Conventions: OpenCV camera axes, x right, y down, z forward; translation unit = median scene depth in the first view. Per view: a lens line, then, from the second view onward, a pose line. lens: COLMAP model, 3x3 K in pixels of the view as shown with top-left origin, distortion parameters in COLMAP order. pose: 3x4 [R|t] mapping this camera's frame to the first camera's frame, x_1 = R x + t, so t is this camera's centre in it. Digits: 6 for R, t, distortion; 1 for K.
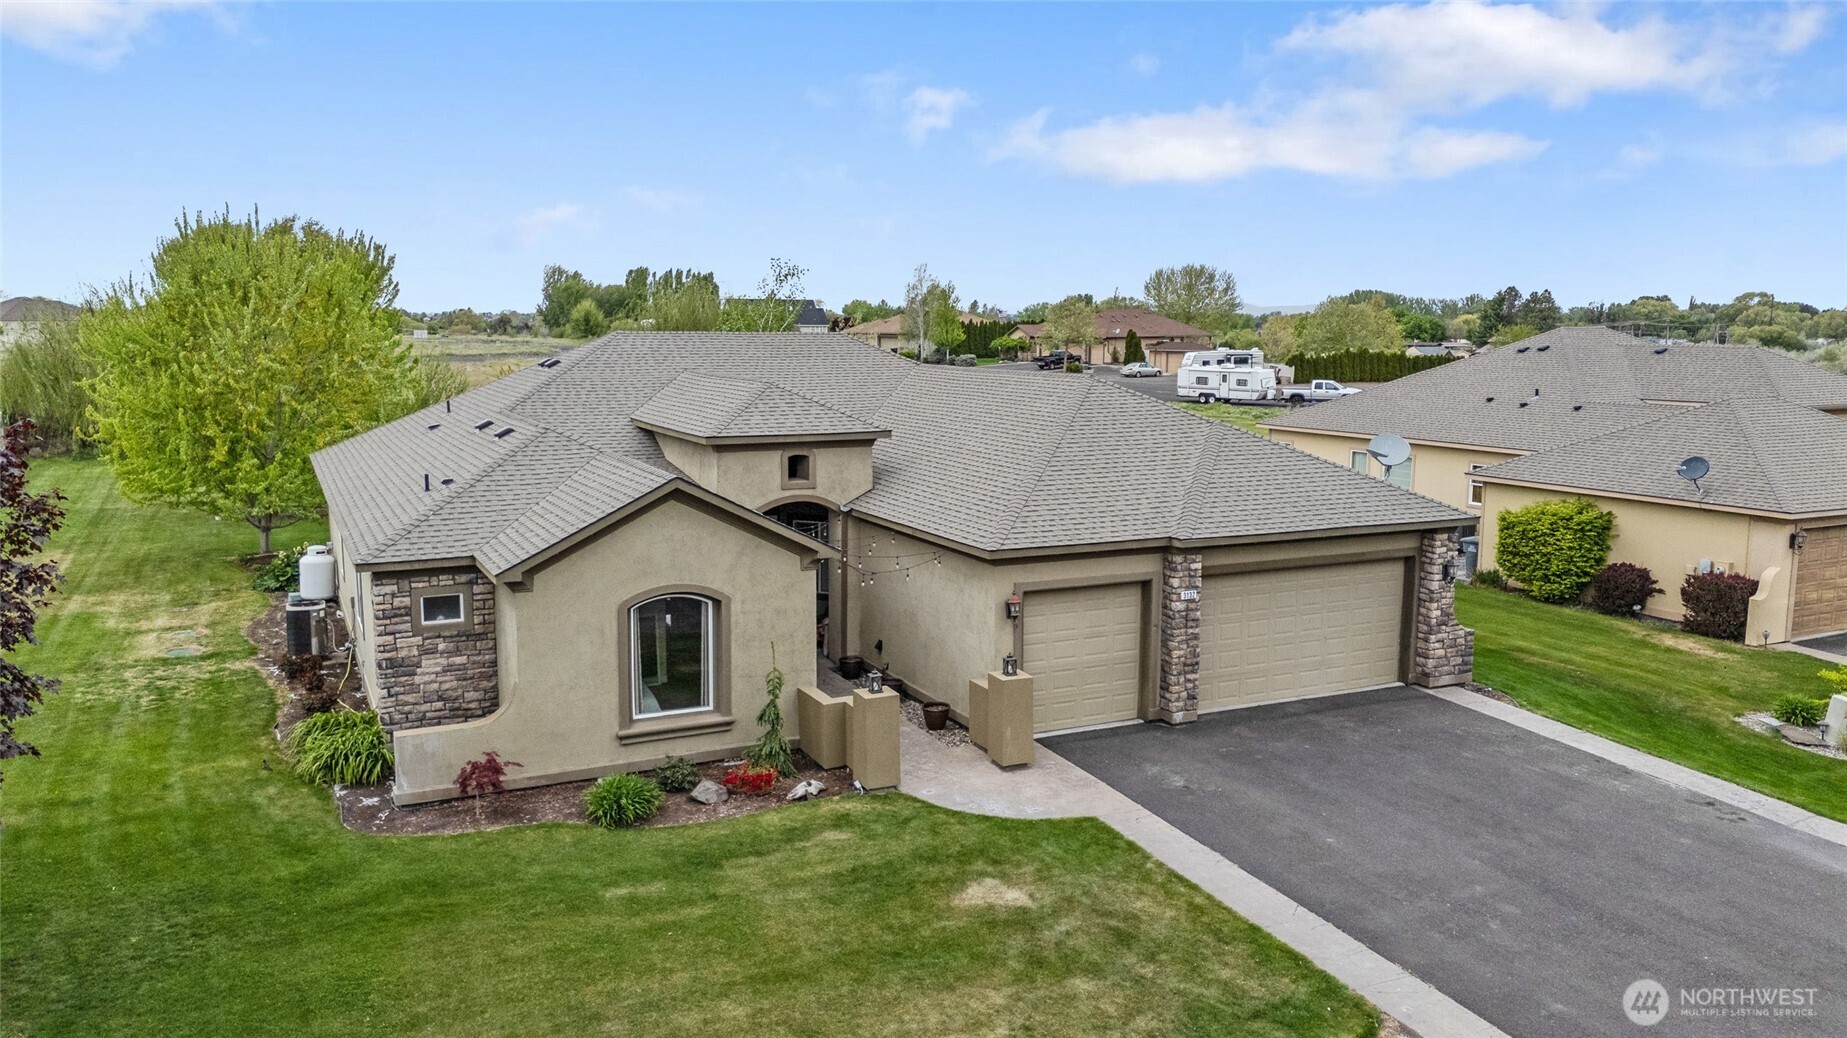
lens RADIAL K [[1356.2, 0, 915.8], [0, 1356.2, 518.6], [0, 0, 1]] dist [0.077638, -0.076999]
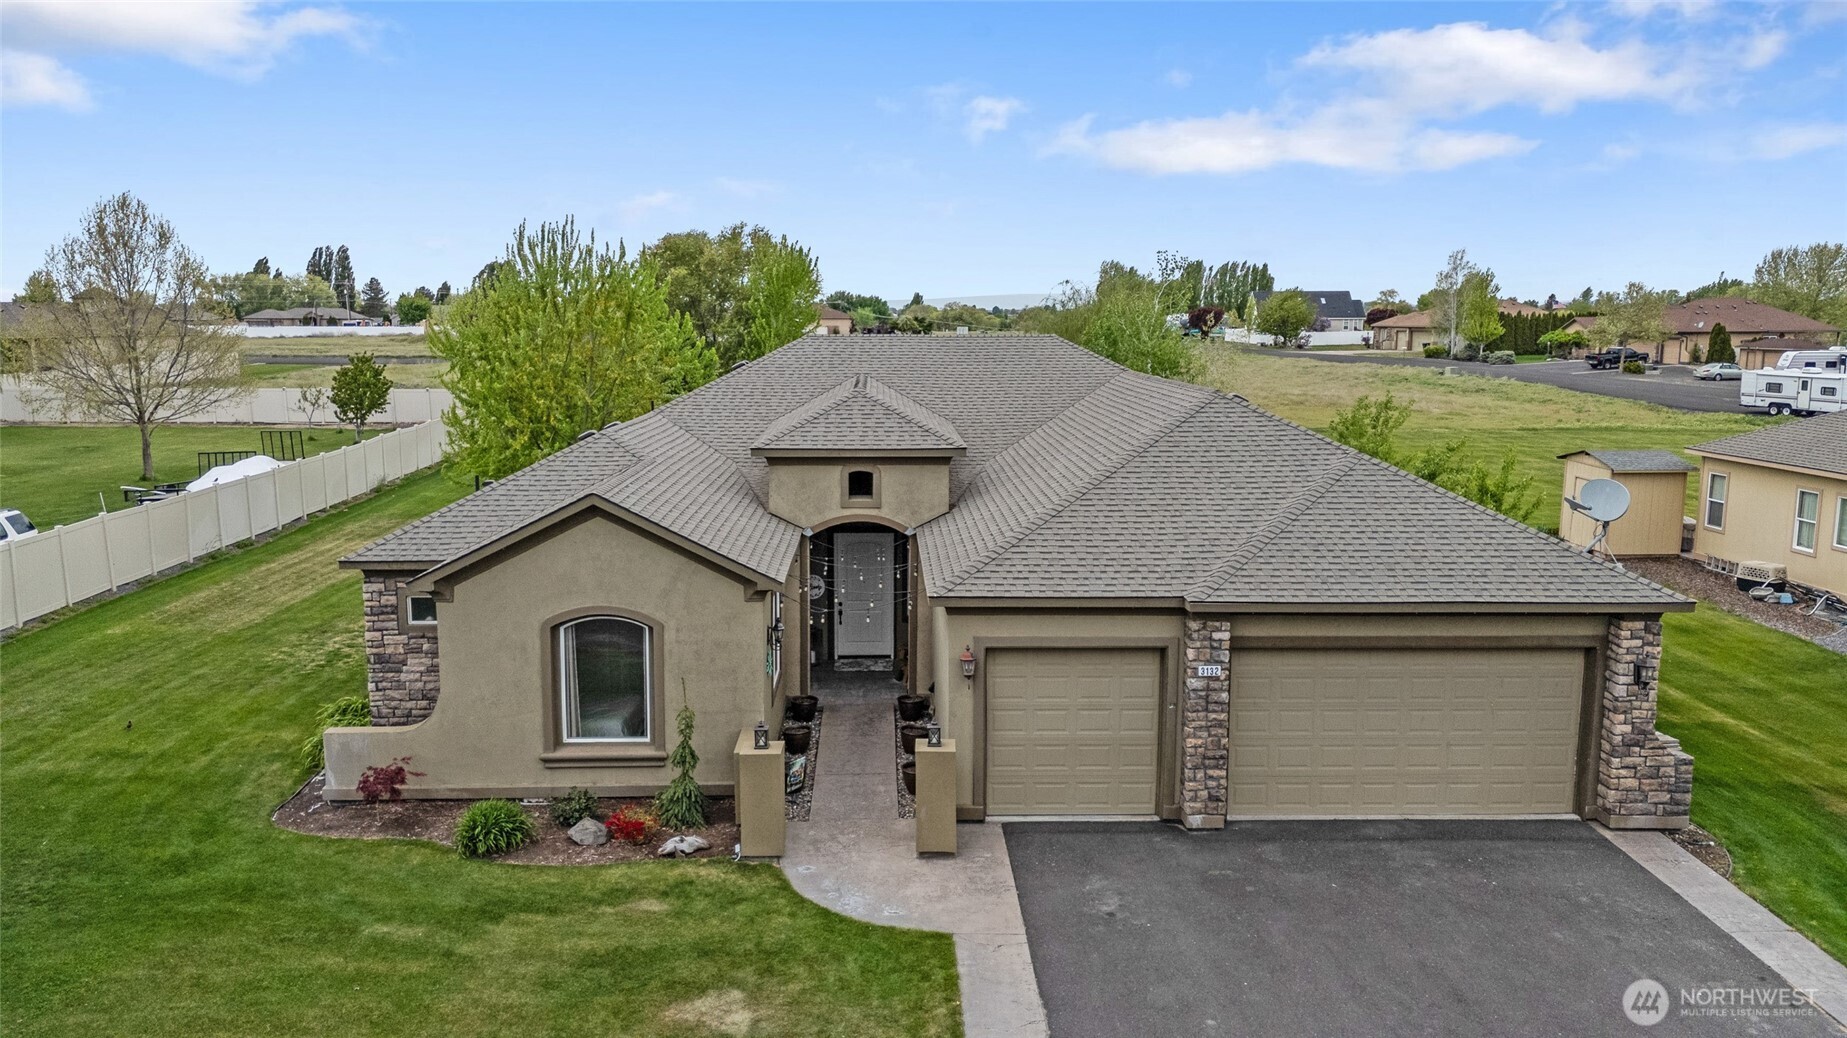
lens RADIAL K [[1356.2, 0, 915.8], [0, 1356.2, 518.6], [0, 0, 1]] dist [0.077638, -0.076999]
pose [[0.915393, 0.060008, -0.398065, 0.354869], [-0.057919, 0.998172, 0.017281, -0.036947], [0.398374, 0.007236, 0.917194, 0.196046]]
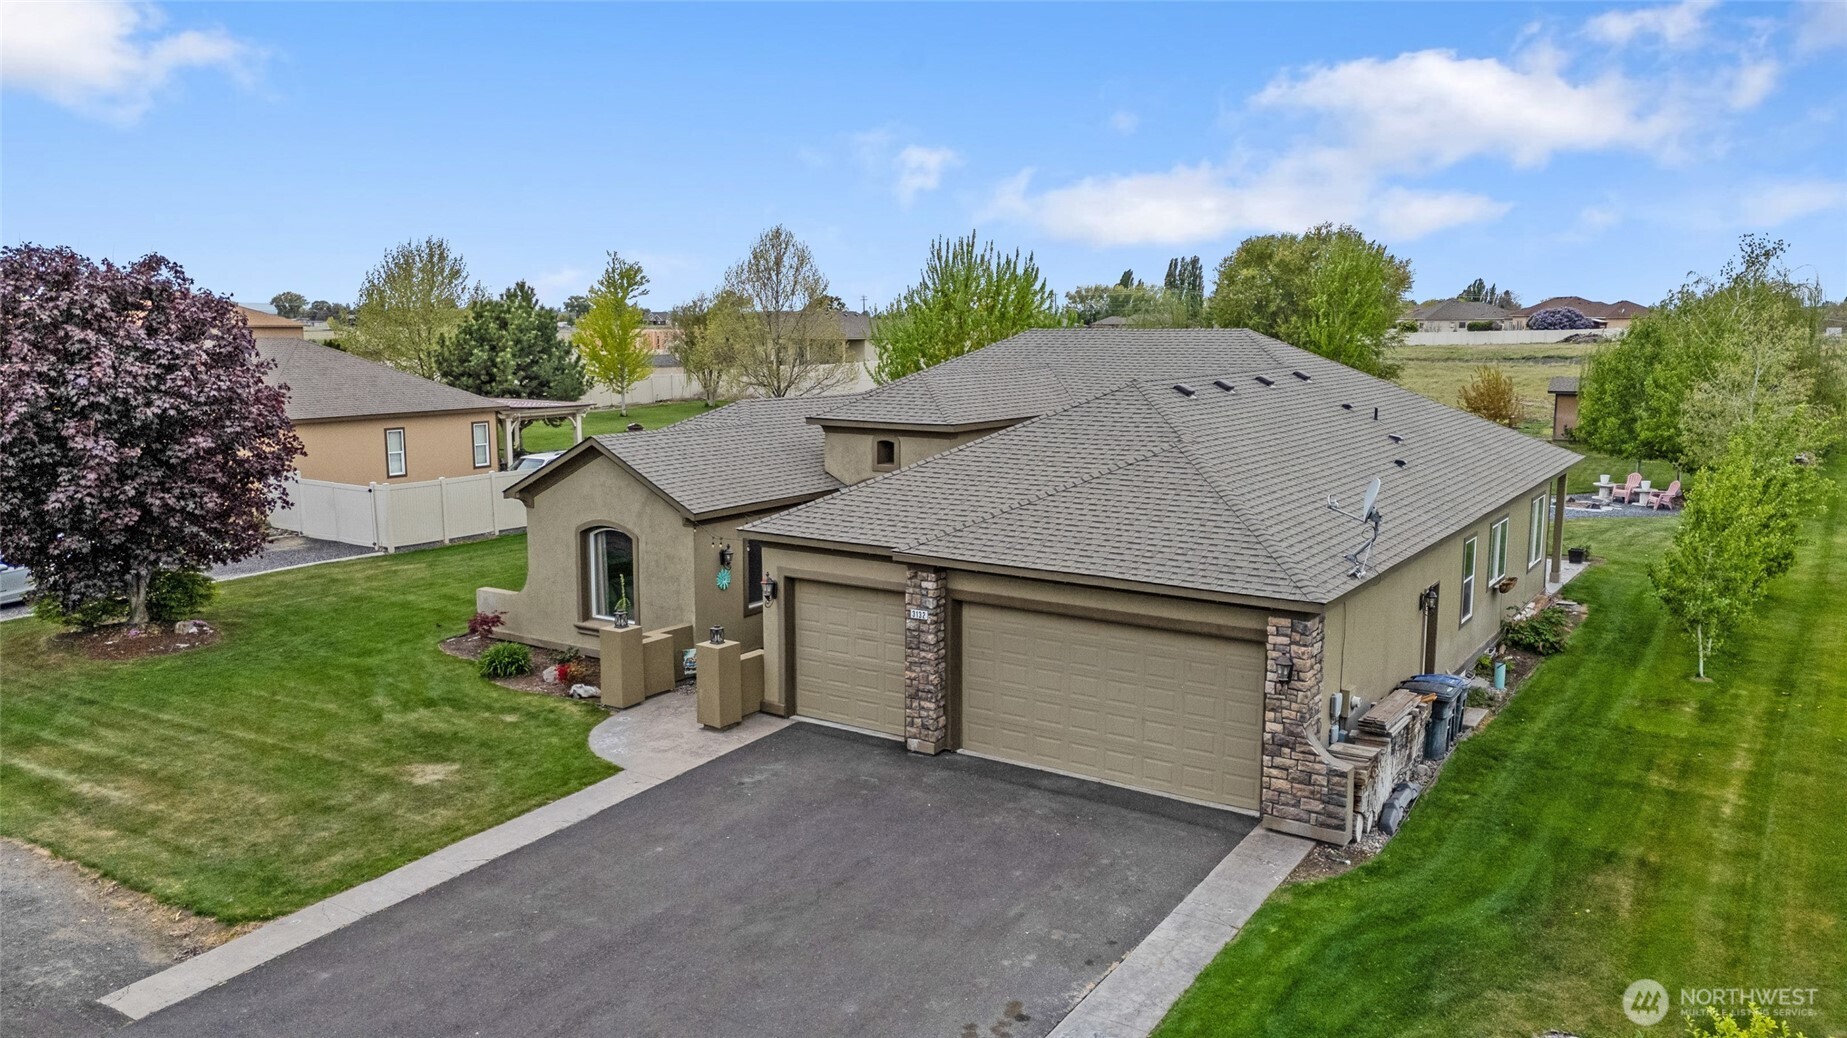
lens RADIAL K [[1348.1, 0, 912.8], [0, 1348.1, 514.7], [0, 0, 1]] dist [0.116958, -0.149003]
pose [[0.515791, 0.122480, -0.847914, 0.965143], [-0.123117, 0.990052, 0.068119, -0.072891], [0.847822, 0.069257, 0.525739, 0.507610]]
